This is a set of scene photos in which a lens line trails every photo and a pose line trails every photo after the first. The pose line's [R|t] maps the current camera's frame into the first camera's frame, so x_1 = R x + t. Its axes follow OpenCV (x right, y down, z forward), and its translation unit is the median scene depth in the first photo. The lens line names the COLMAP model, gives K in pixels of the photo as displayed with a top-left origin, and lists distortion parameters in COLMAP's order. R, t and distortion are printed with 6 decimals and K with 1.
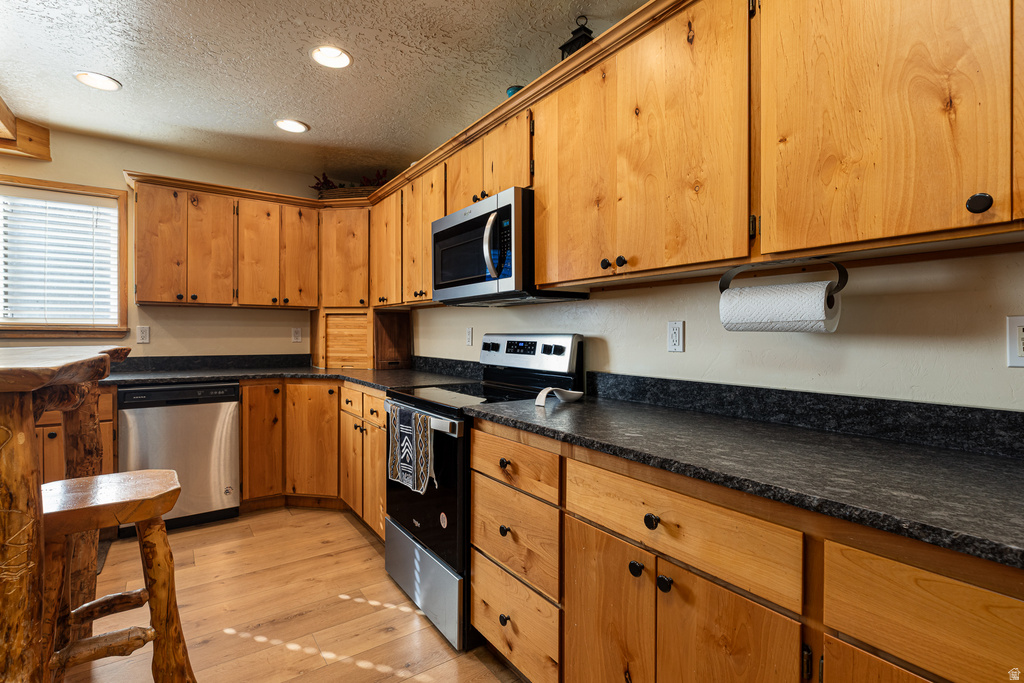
lens RADIAL K [[491.9, 0, 516.2], [0, 491.9, 336.3], [0, 0, 1]] dist [-0.002394, -0.000031]
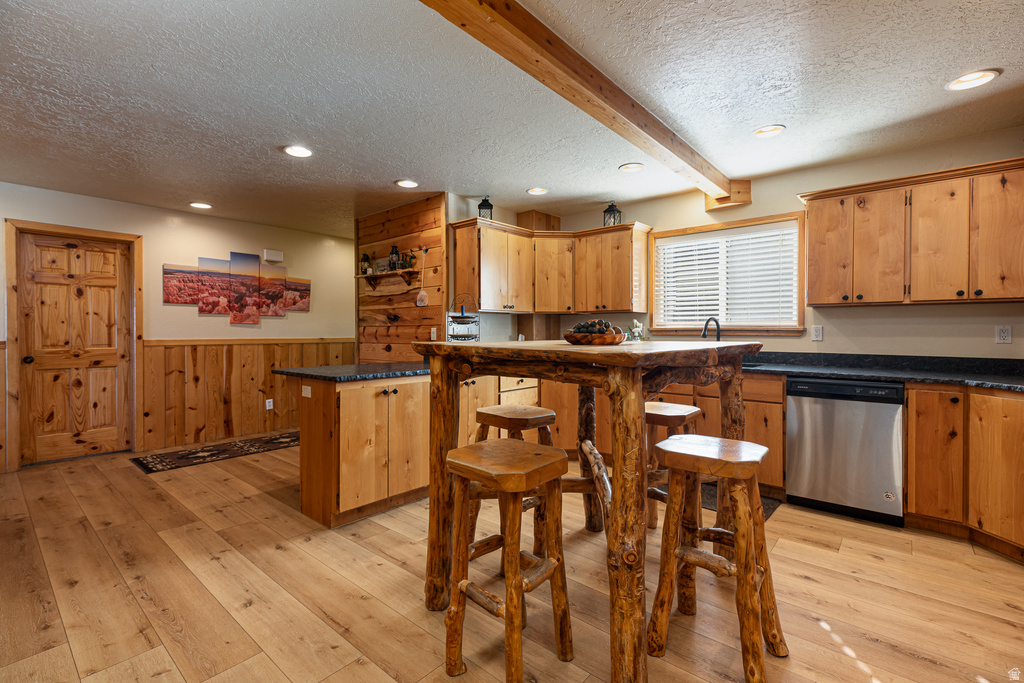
lens RADIAL K [[456.3, 0, 506.0], [0, 456.3, 334.8], [0, 0, 1]] dist [0.000754, 0.000246]
pose [[0.229079, 0.005860, -0.973390, 0.110076], [-0.006384, 0.999969, 0.004518, -0.000126], [0.973387, 0.005179, 0.229109, 0.064576]]
